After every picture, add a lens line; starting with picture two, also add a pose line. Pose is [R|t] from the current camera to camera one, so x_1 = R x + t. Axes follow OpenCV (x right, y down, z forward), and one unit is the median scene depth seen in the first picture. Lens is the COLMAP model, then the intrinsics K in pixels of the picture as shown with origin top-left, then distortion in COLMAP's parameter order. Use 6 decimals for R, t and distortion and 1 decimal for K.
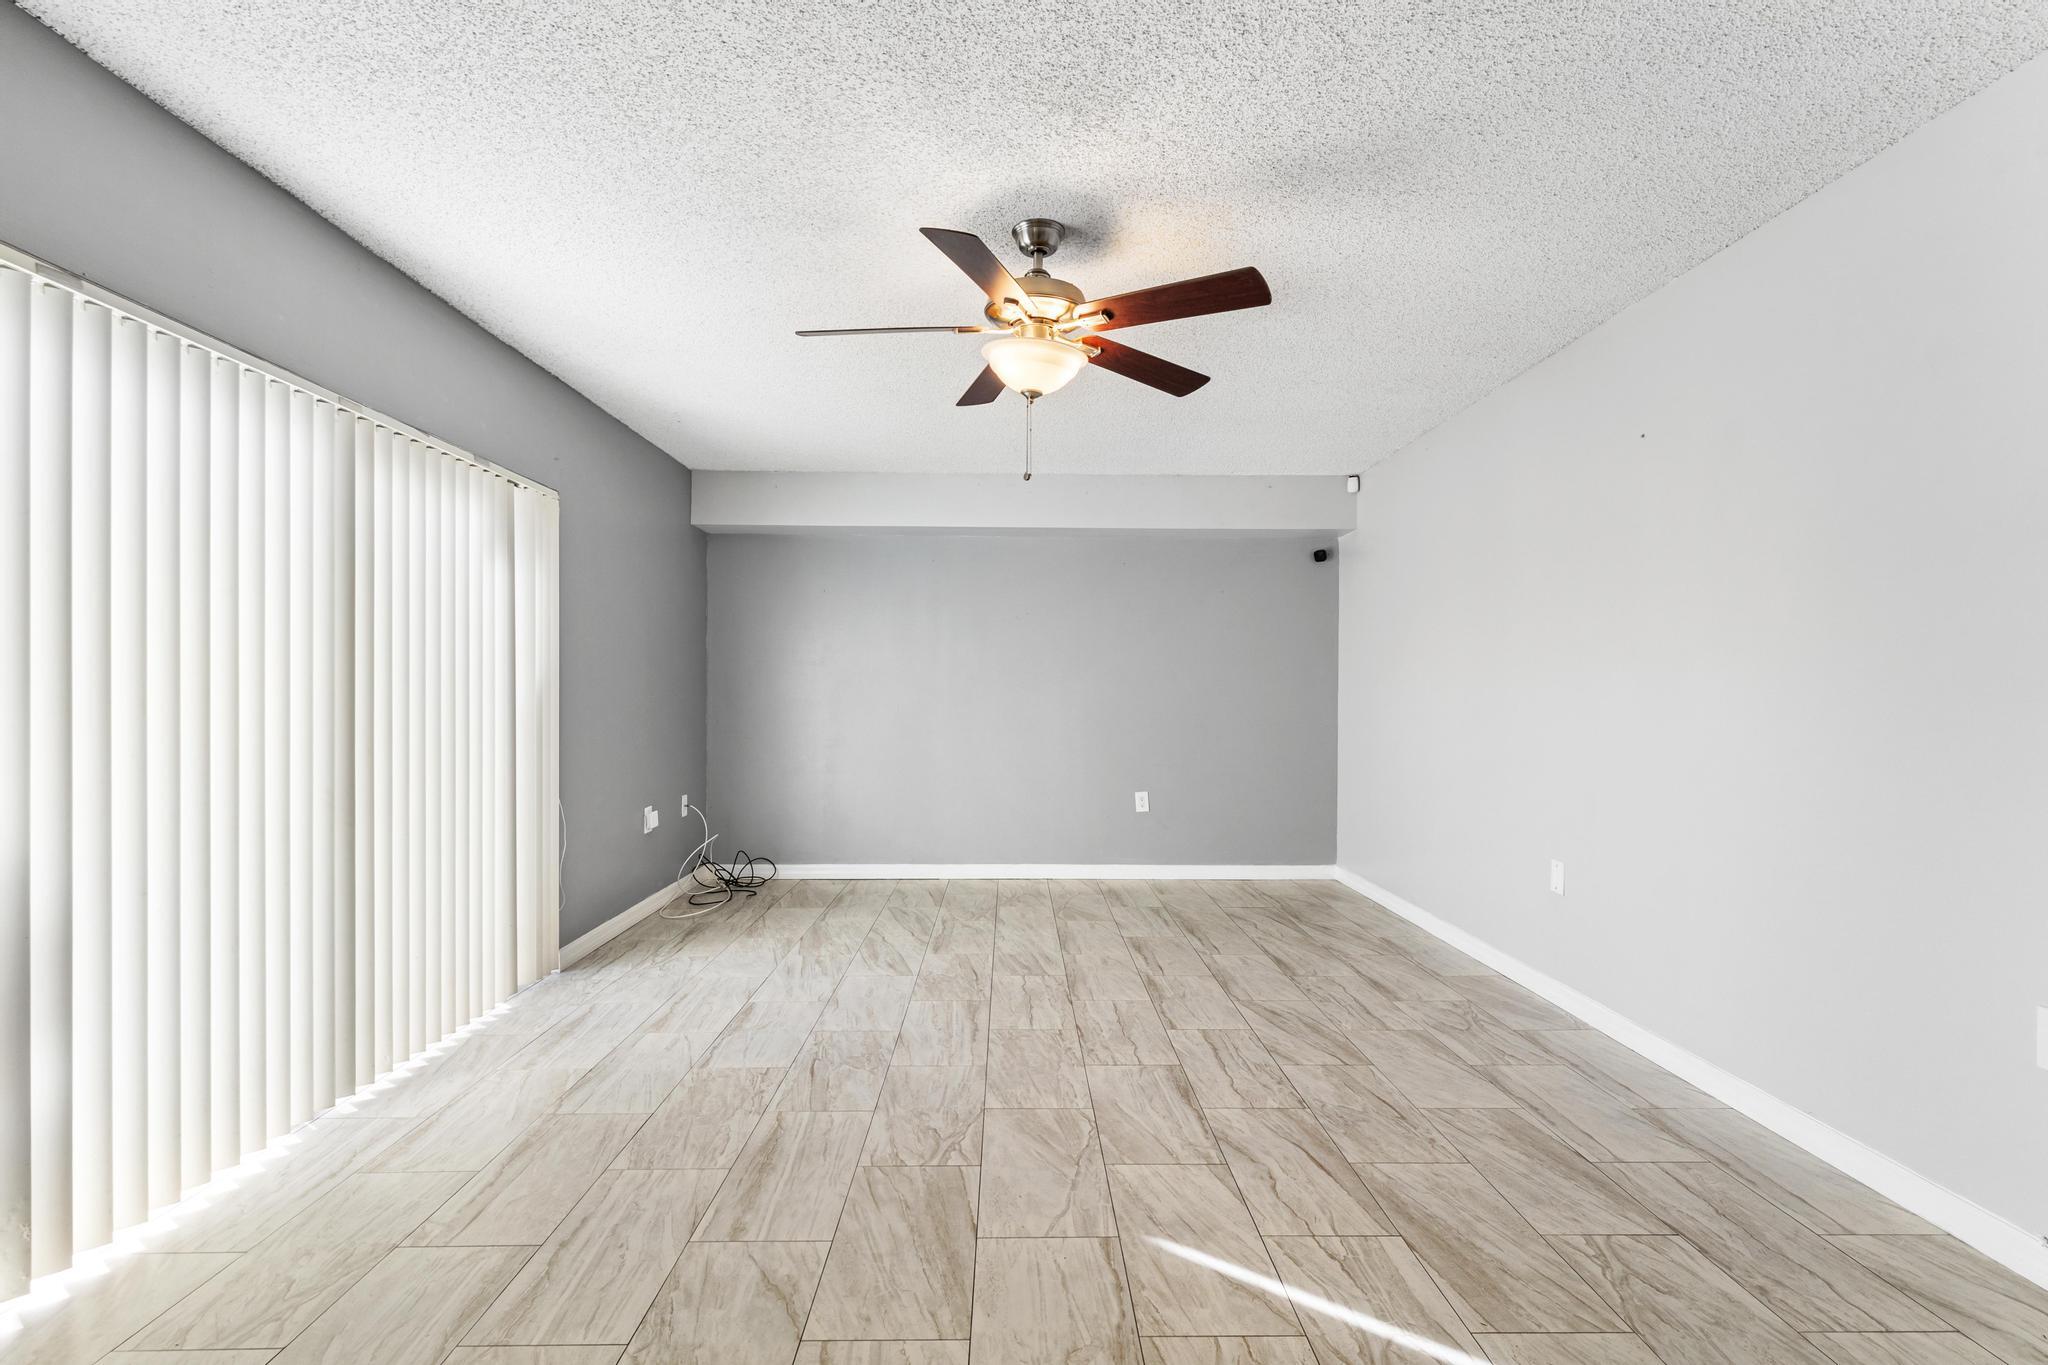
lens RADIAL K [[914.3, 0, 1018.4], [0, 914.3, 692.0], [0, 0, 1]] dist [-0.001797, -0.000576]
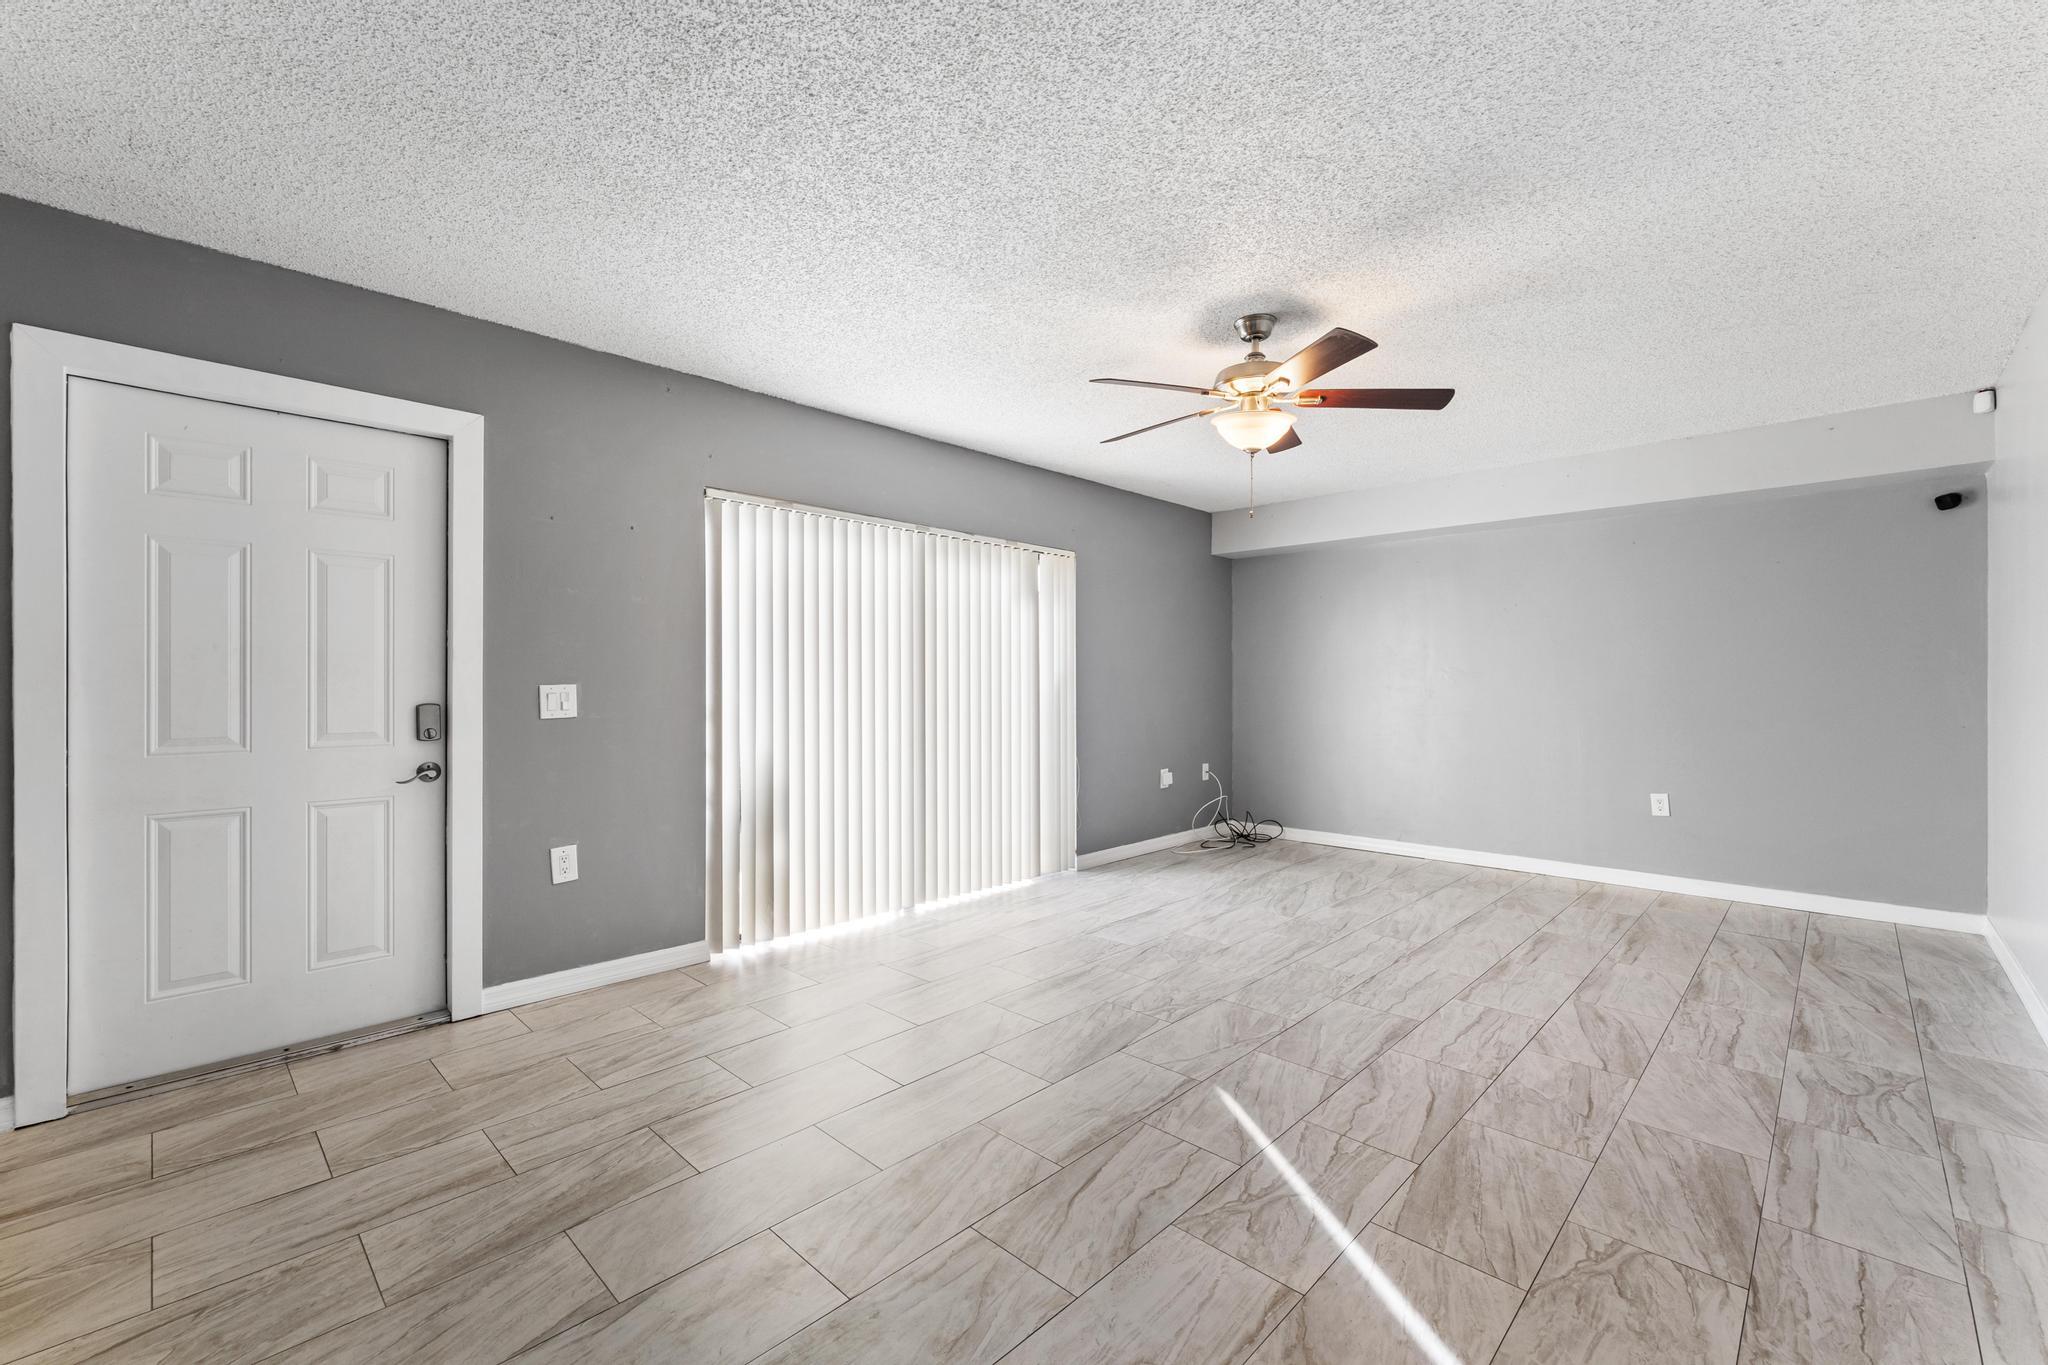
lens RADIAL K [[881.1, 0, 1067.8], [0, 881.1, 681.8], [0, 0, 1]] dist [-0.000812, -0.000179]
pose [[0.716338, -0.004958, -0.697736, 0.577412], [0.002574, 0.999987, -0.004463, 0.002481], [0.697749, 0.001401, 0.716341, -0.054249]]
